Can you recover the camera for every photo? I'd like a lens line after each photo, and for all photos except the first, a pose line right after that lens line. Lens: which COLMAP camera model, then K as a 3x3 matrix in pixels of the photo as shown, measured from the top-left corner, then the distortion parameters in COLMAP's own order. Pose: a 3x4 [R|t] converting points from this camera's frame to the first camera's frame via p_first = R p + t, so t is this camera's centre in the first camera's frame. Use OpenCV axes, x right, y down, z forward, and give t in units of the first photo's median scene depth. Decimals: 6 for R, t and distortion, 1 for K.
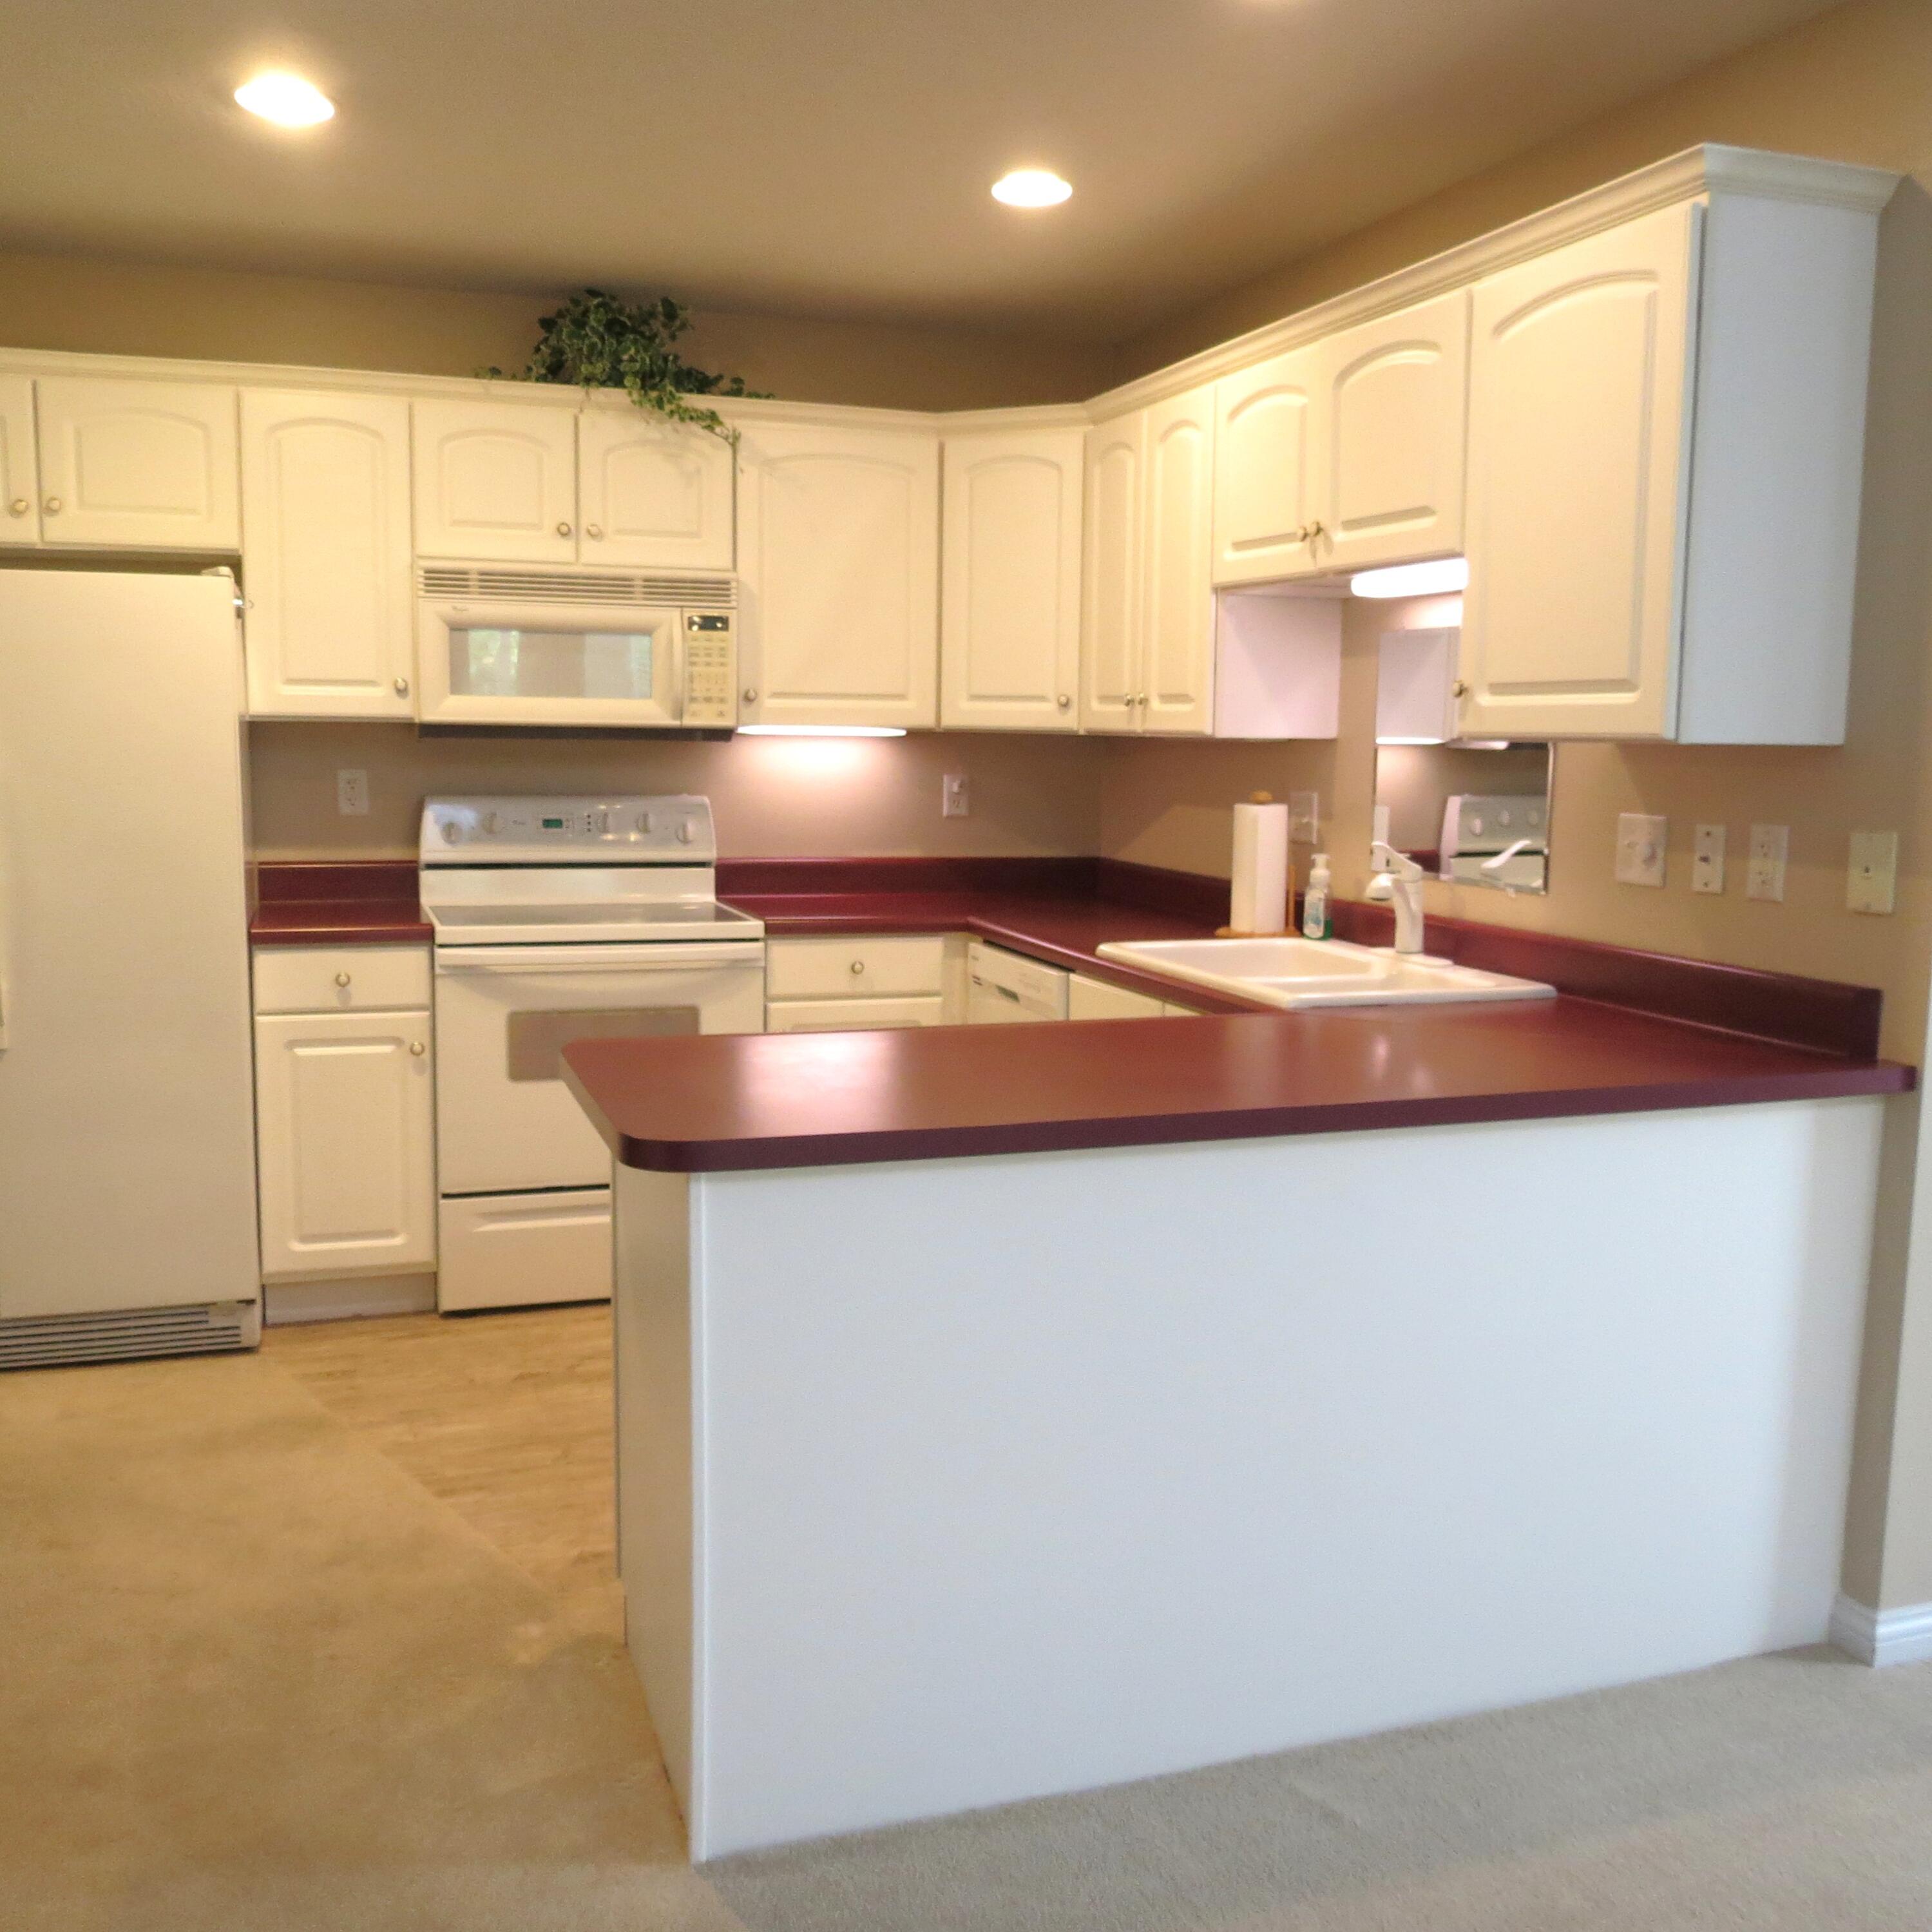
lens RADIAL K [[1840.5, 0, 967.1], [0, 1840.5, 974.3], [0, 0, 1]] dist [-0.031357, 0.022288]
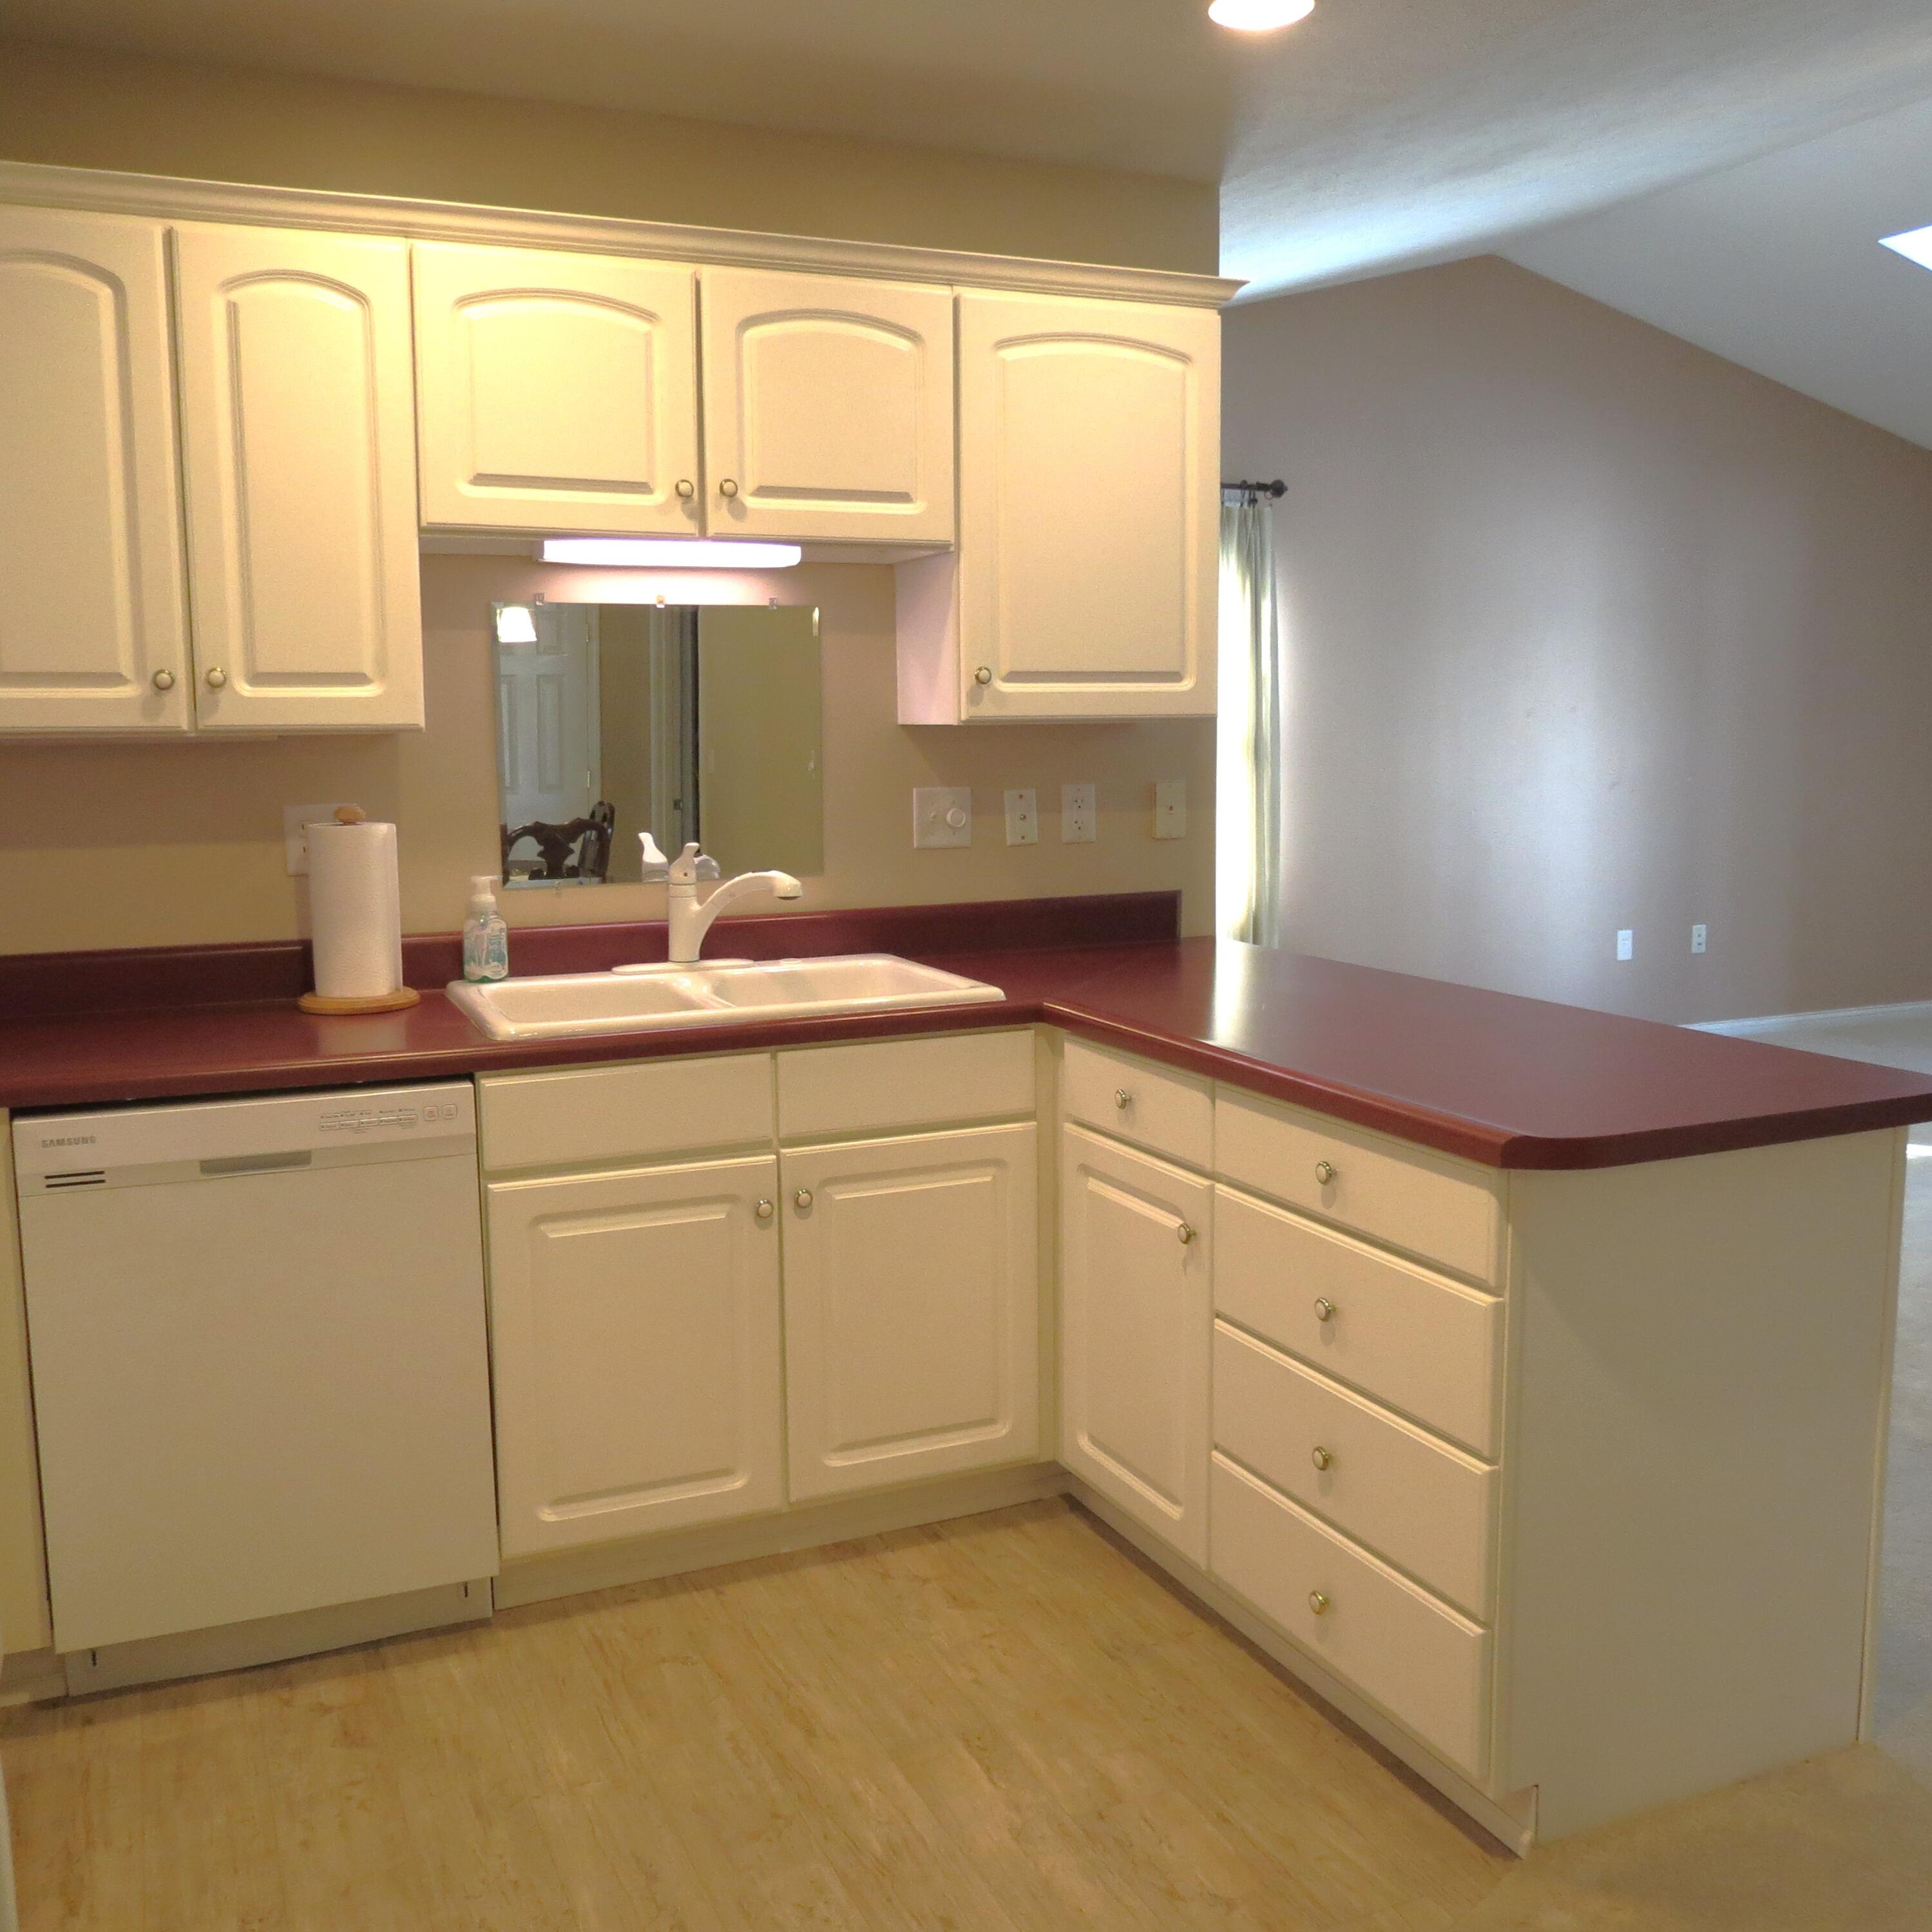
lens RADIAL K [[1840.5, 0, 967.1], [0, 1840.5, 974.3], [0, 0, 1]] dist [-0.031357, 0.022288]
pose [[-0.074634, -0.144015, 0.986757, -0.606933], [0.144463, 0.977517, 0.153593, -0.112885], [-0.986691, 0.154014, -0.052151, 0.812563]]
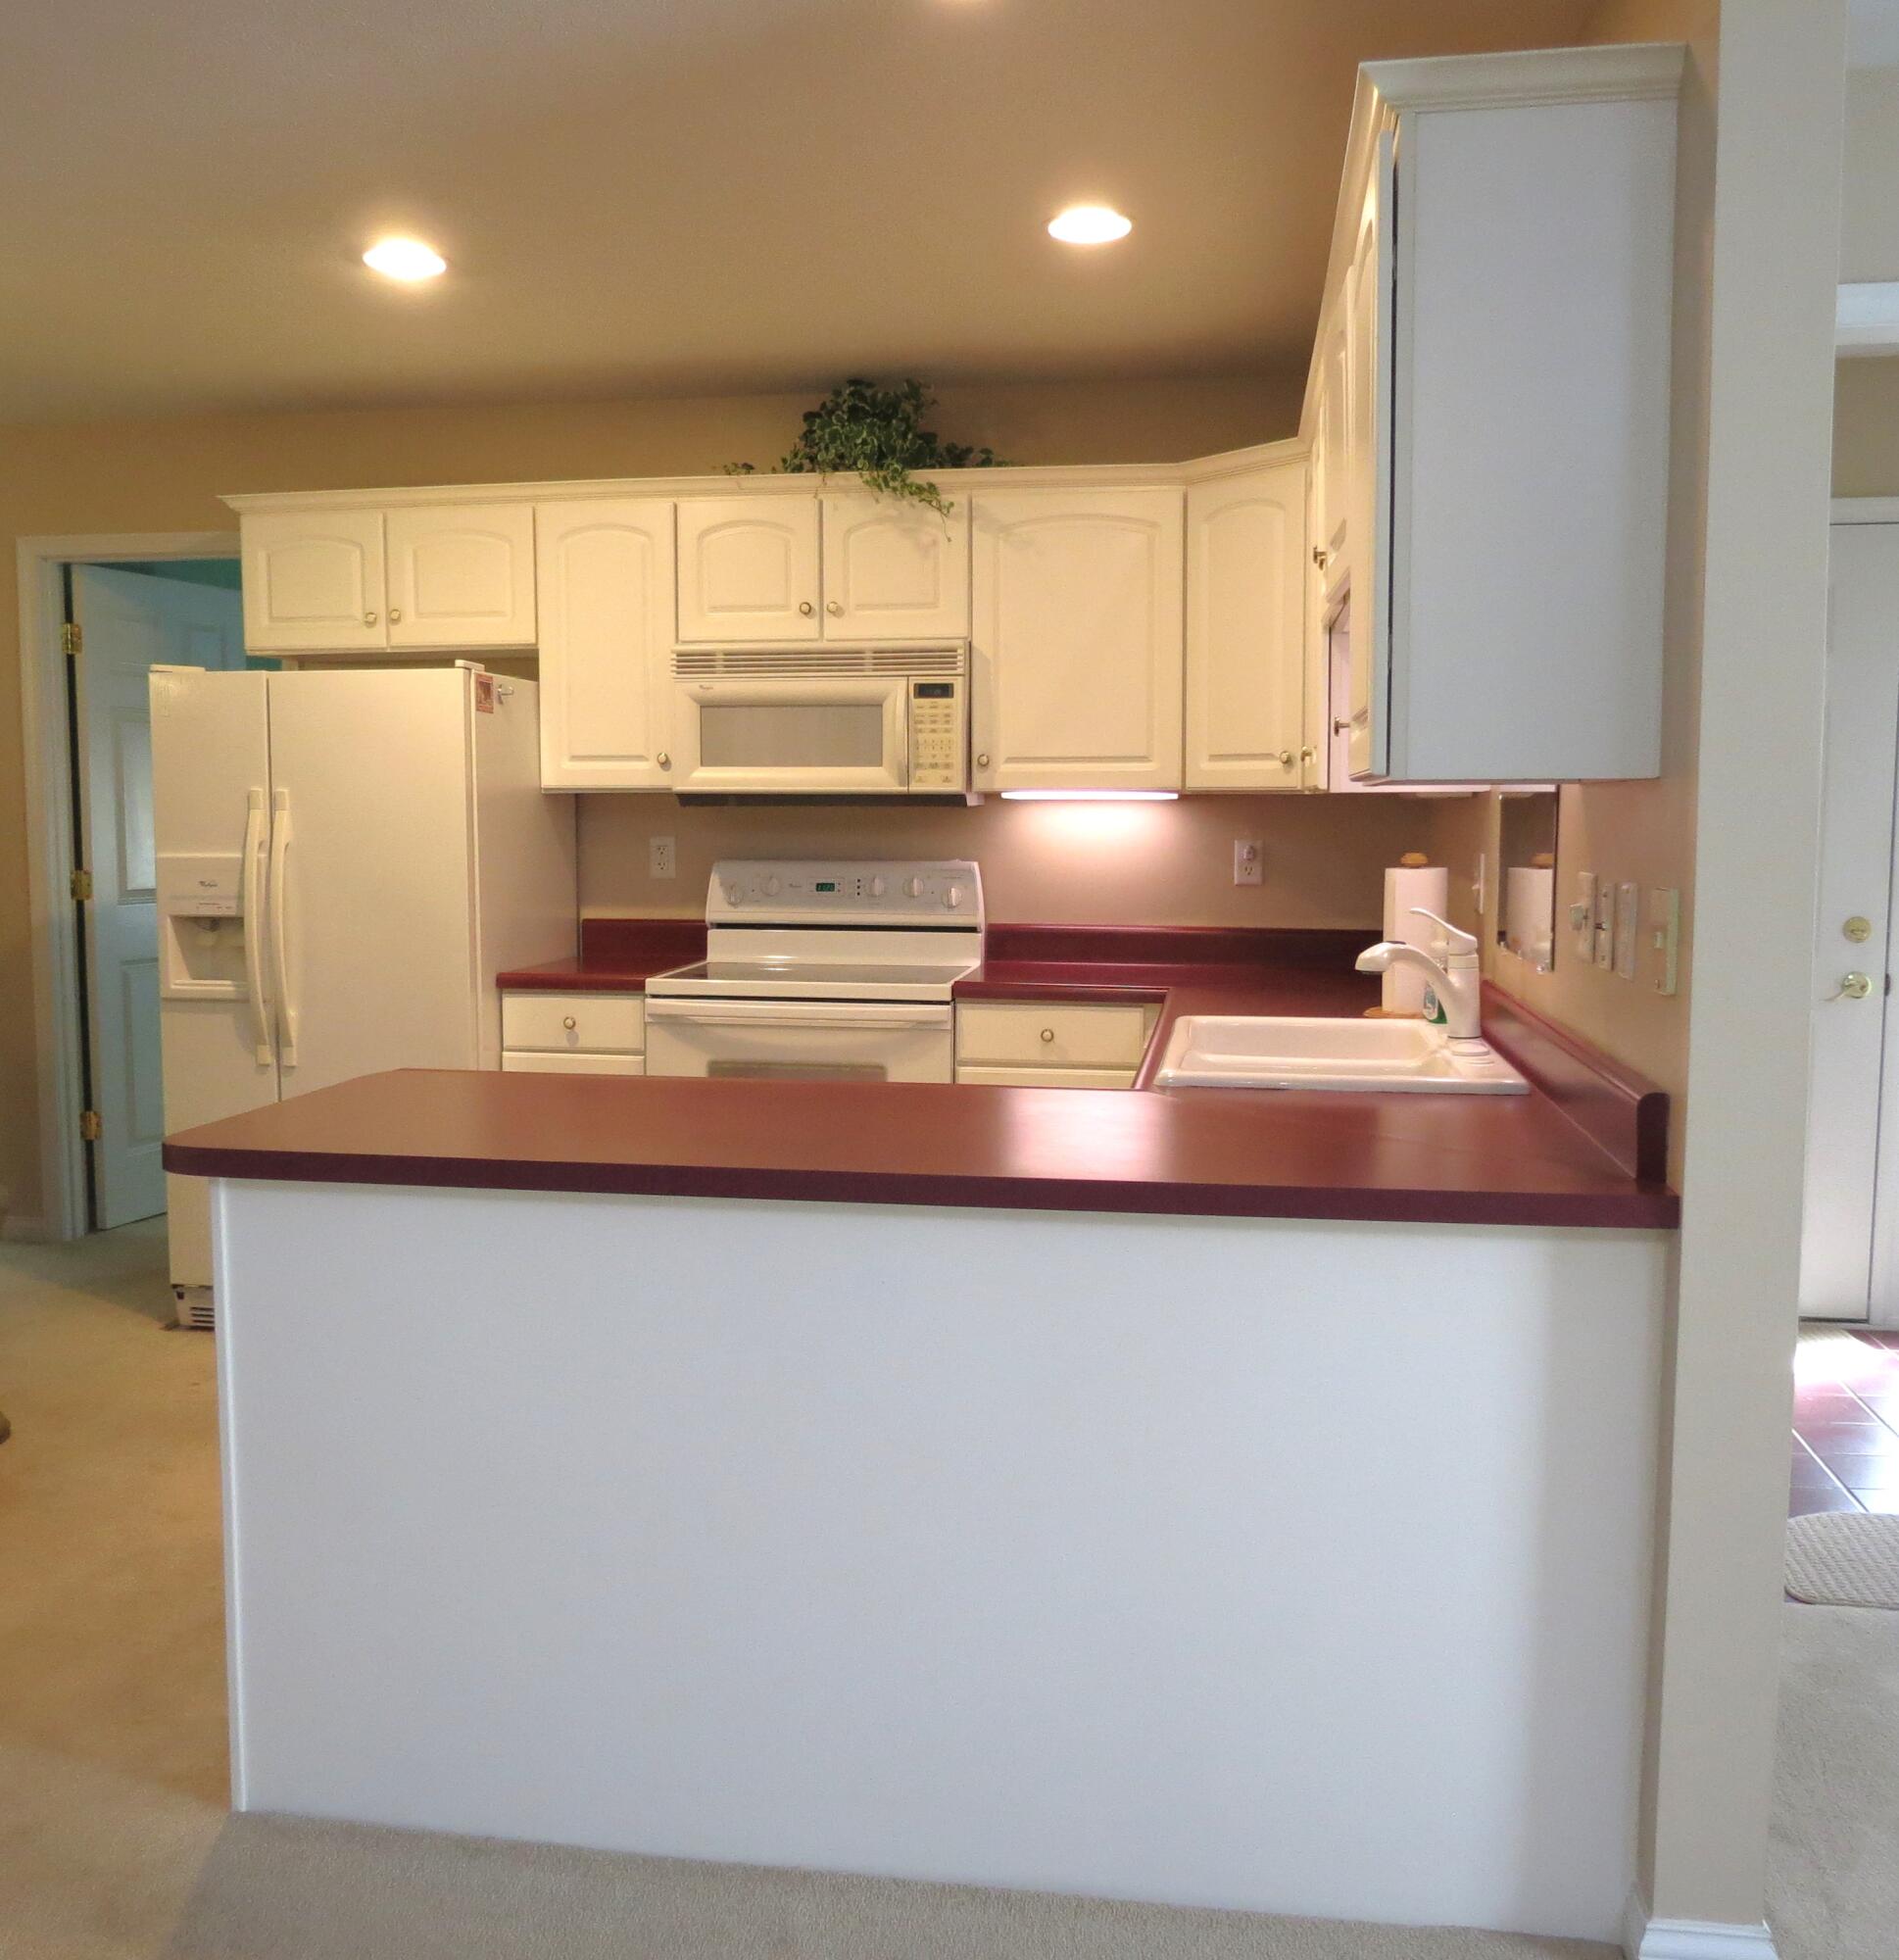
lens RADIAL K [[1891.3, 0, 949.5], [0, 1891.3, 980.0], [0, 0, 1]] dist [-0.025576, 0.005295]
pose [[0.876165, 0.029836, -0.481087, 0.379206], [-0.050650, 0.998256, -0.030333, -0.000038], [0.479343, 0.050944, 0.876148, 0.096674]]
